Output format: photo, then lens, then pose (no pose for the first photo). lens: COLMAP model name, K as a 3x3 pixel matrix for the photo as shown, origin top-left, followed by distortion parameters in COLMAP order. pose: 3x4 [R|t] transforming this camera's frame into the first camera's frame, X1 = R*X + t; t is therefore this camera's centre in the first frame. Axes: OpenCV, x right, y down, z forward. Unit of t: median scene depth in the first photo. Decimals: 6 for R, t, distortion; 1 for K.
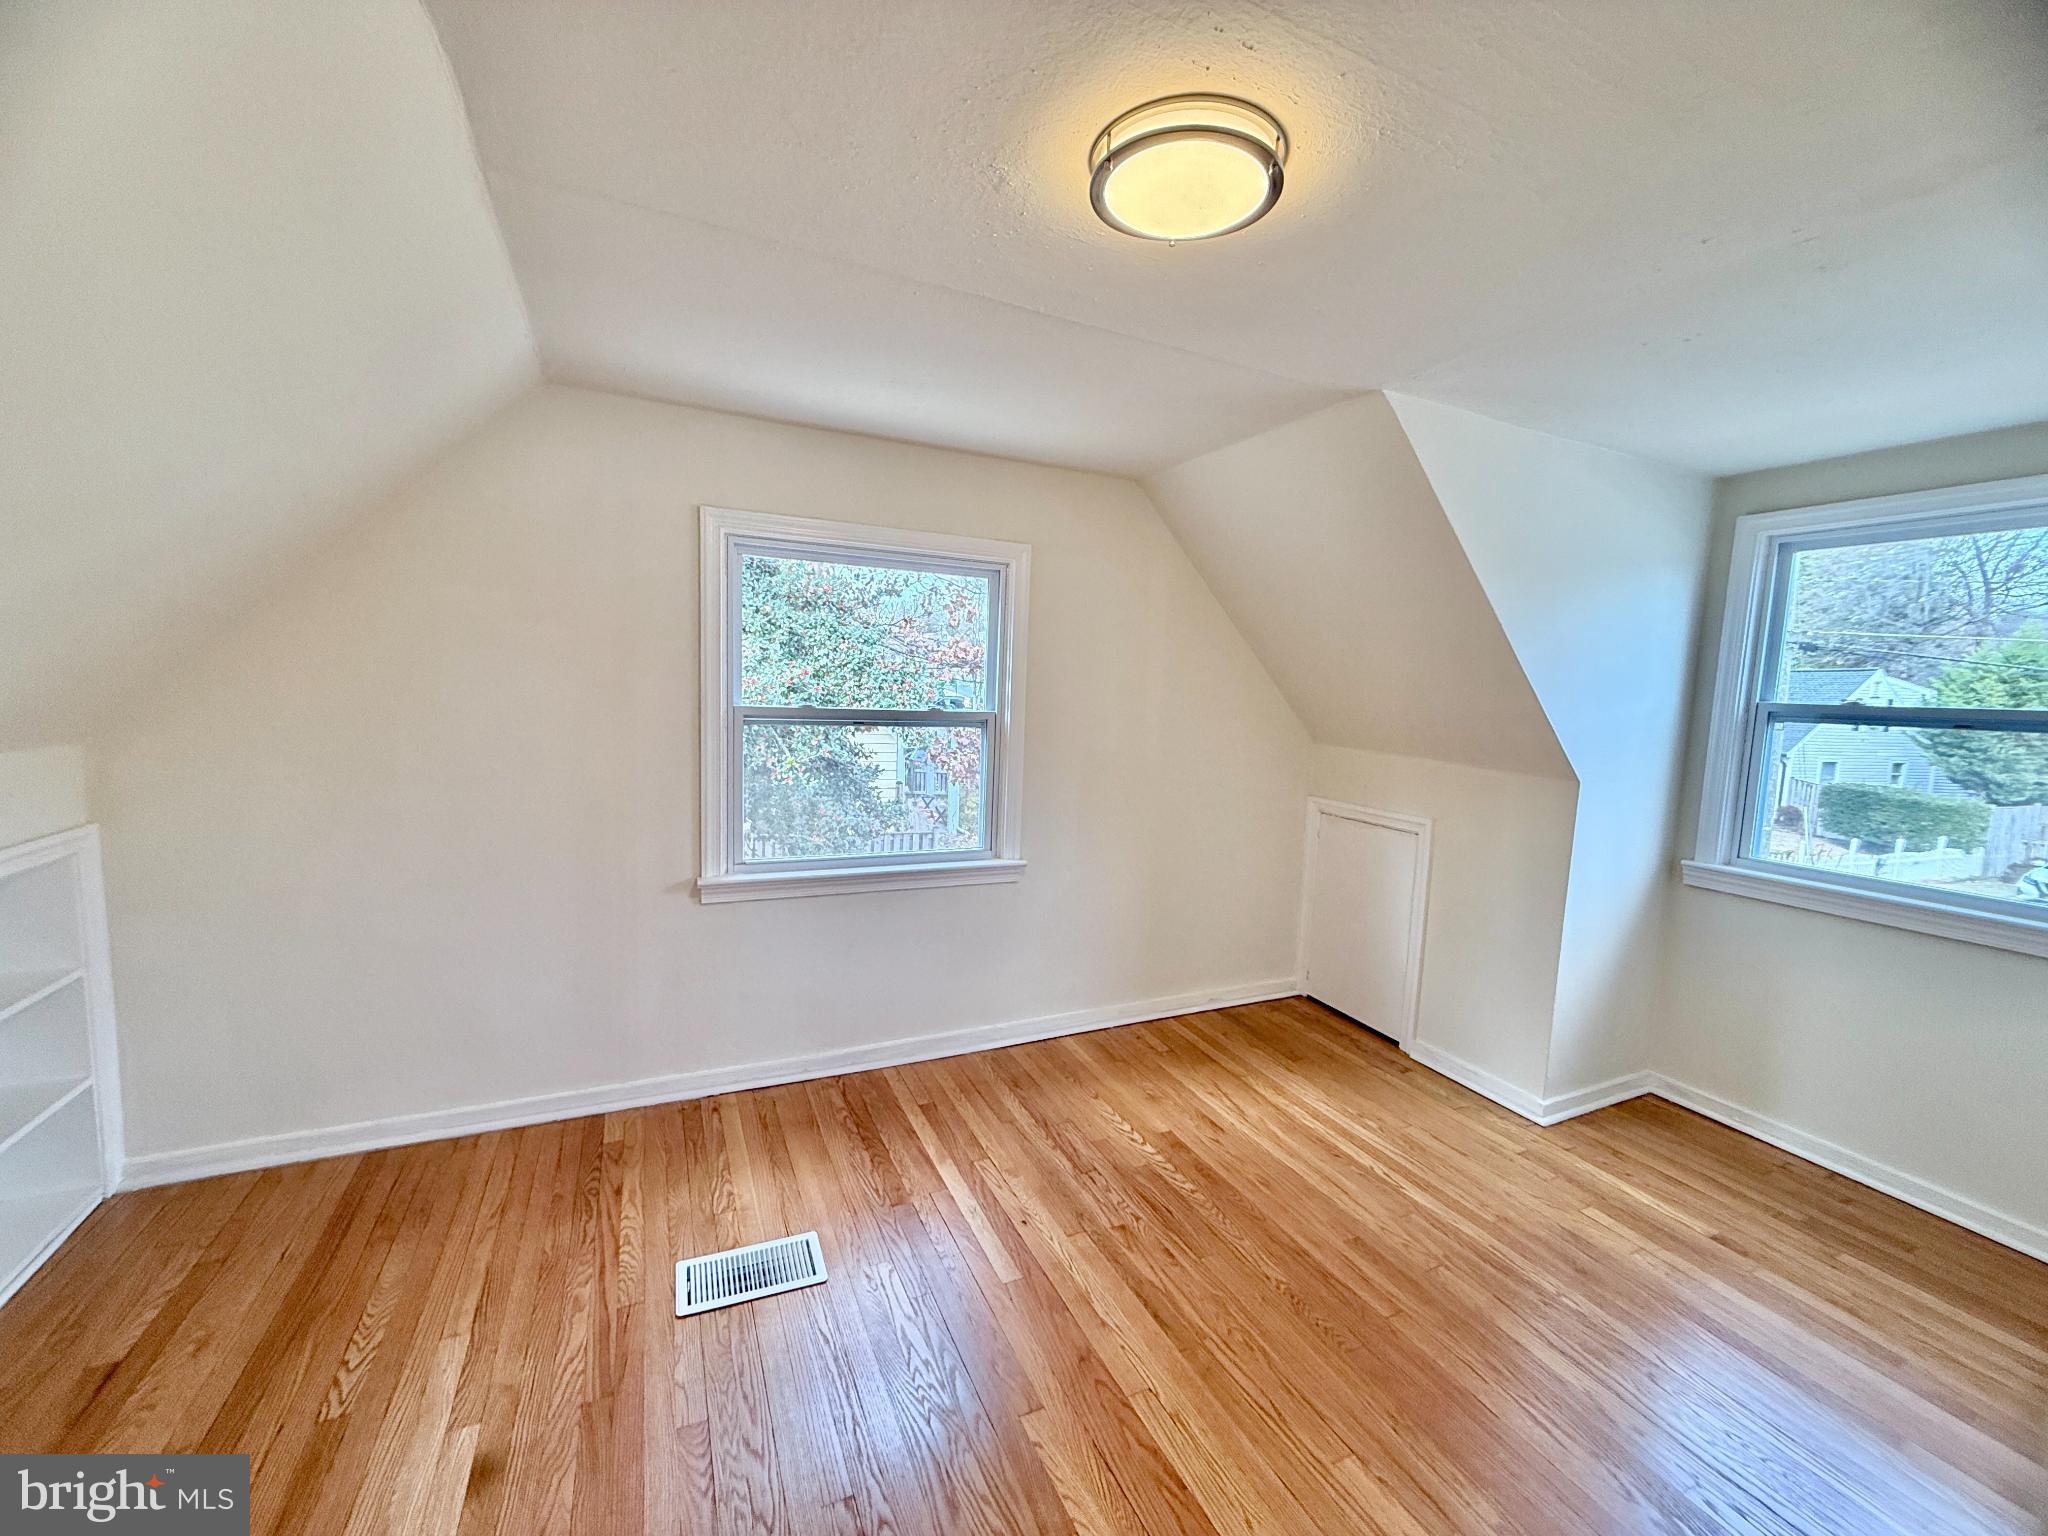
lens RADIAL K [[815.6, 0, 1020.8], [0, 815.6, 770.2], [0, 0, 1]] dist [-0.000894, 0.000817]
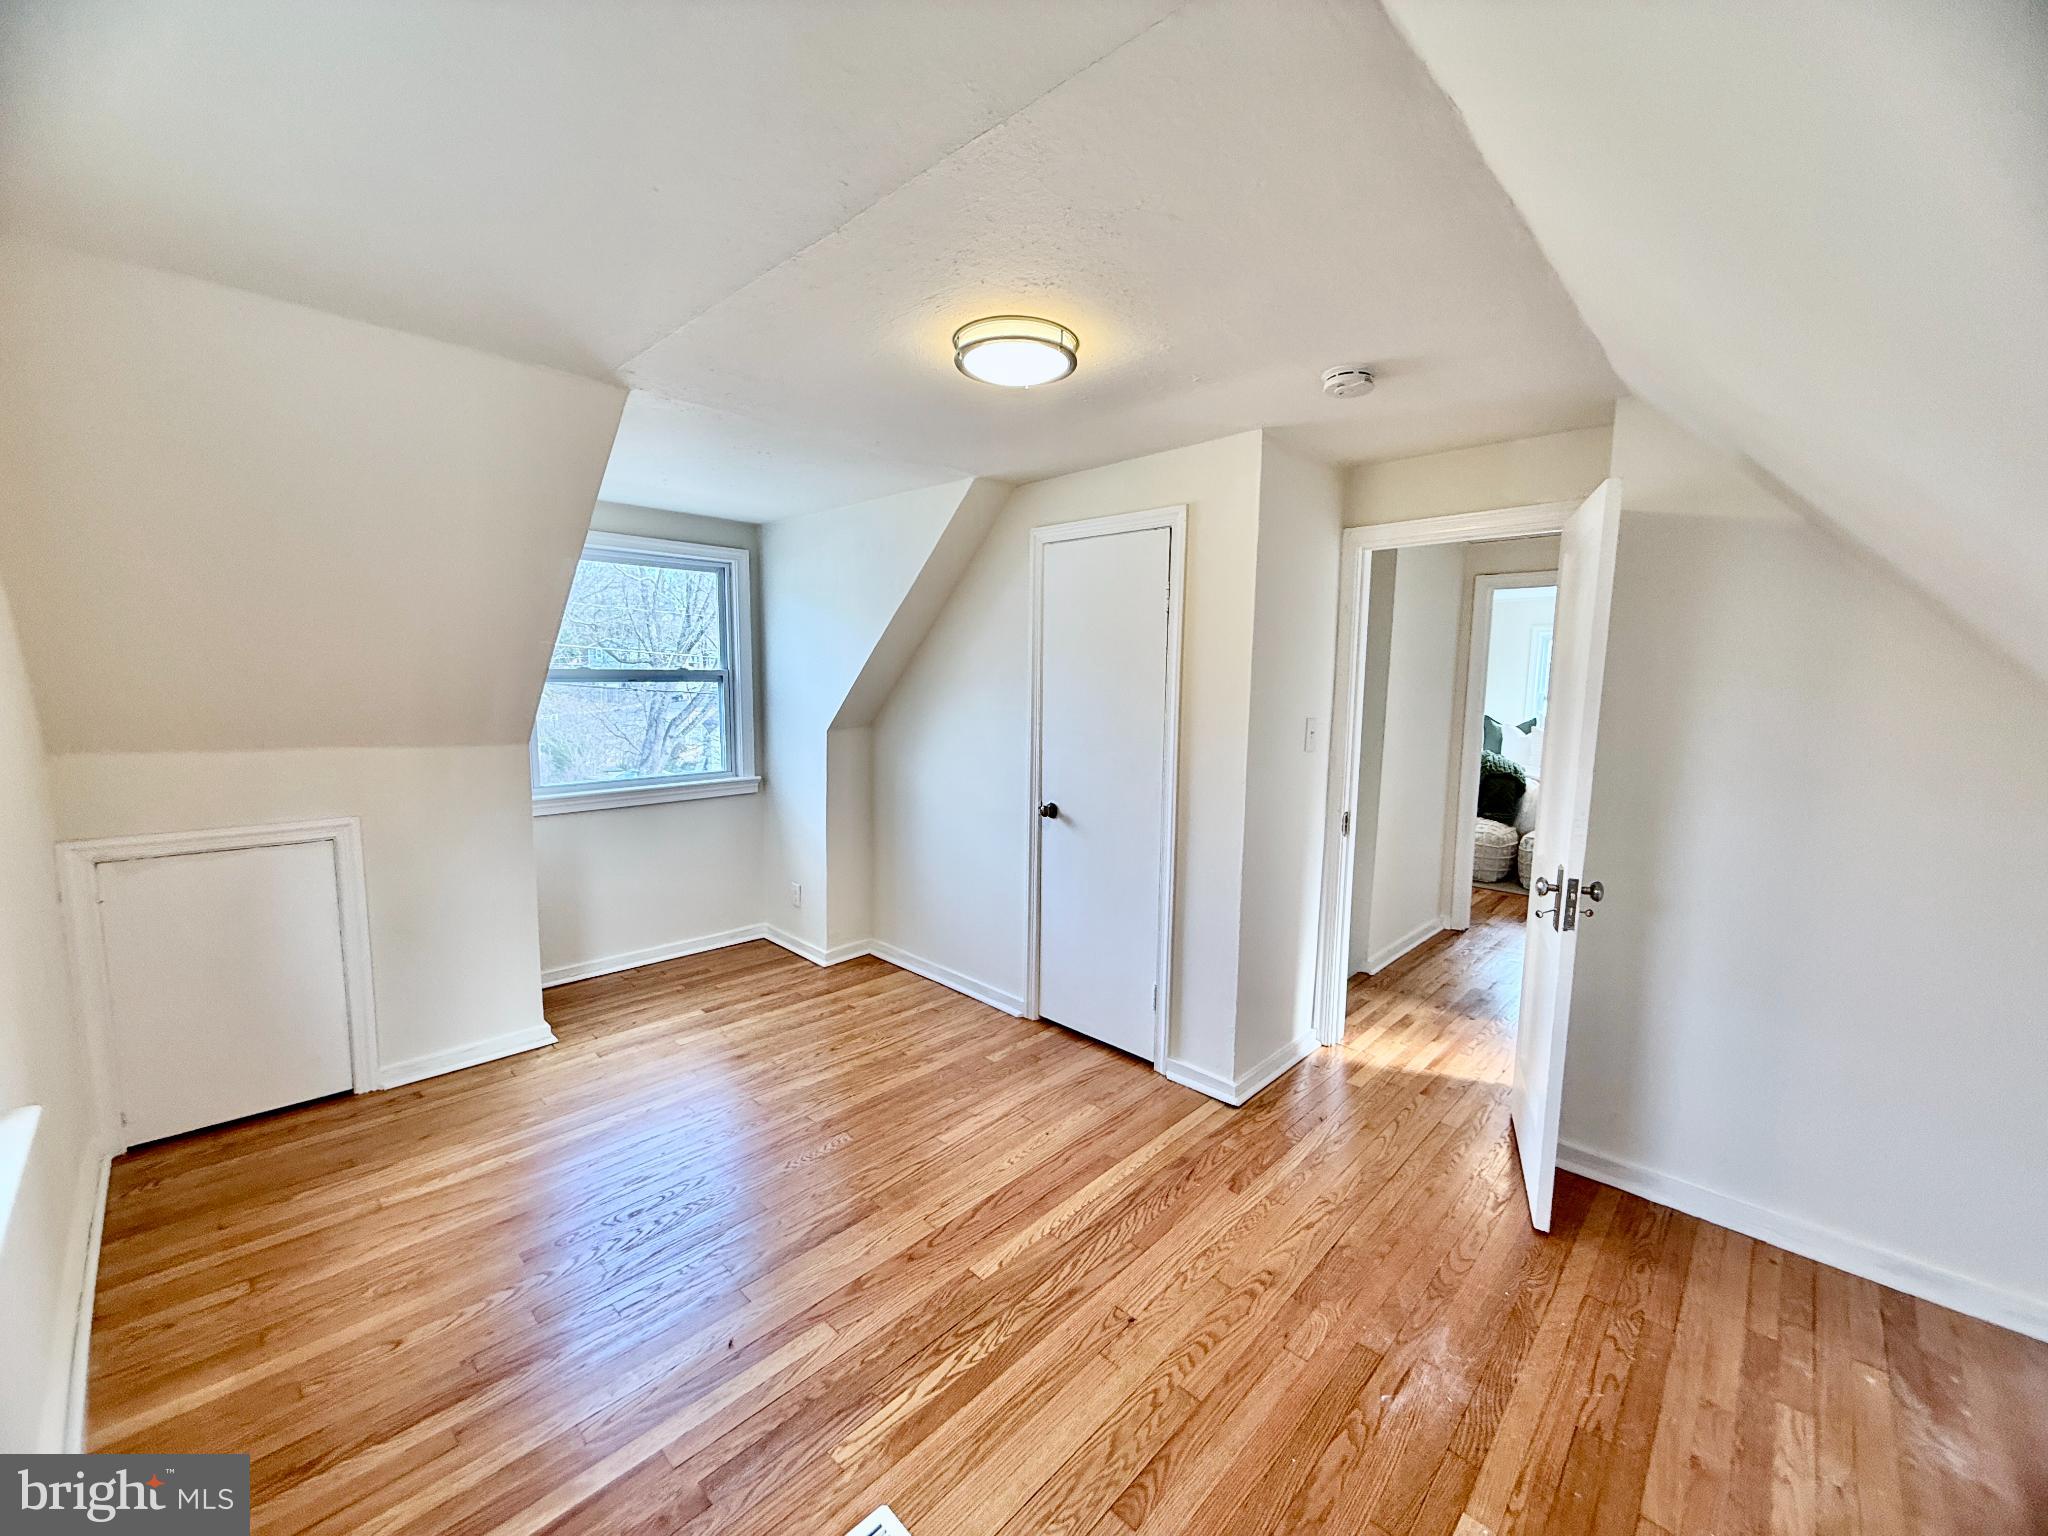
lens RADIAL K [[815.6, 0, 1020.8], [0, 815.6, 770.2], [0, 0, 1]] dist [-0.000894, 0.000817]
pose [[-0.359290, -0.151215, 0.920893, -0.675794], [0.077763, 0.978502, 0.191014, -0.123568], [-0.929980, 0.140240, -0.339807, 0.818628]]
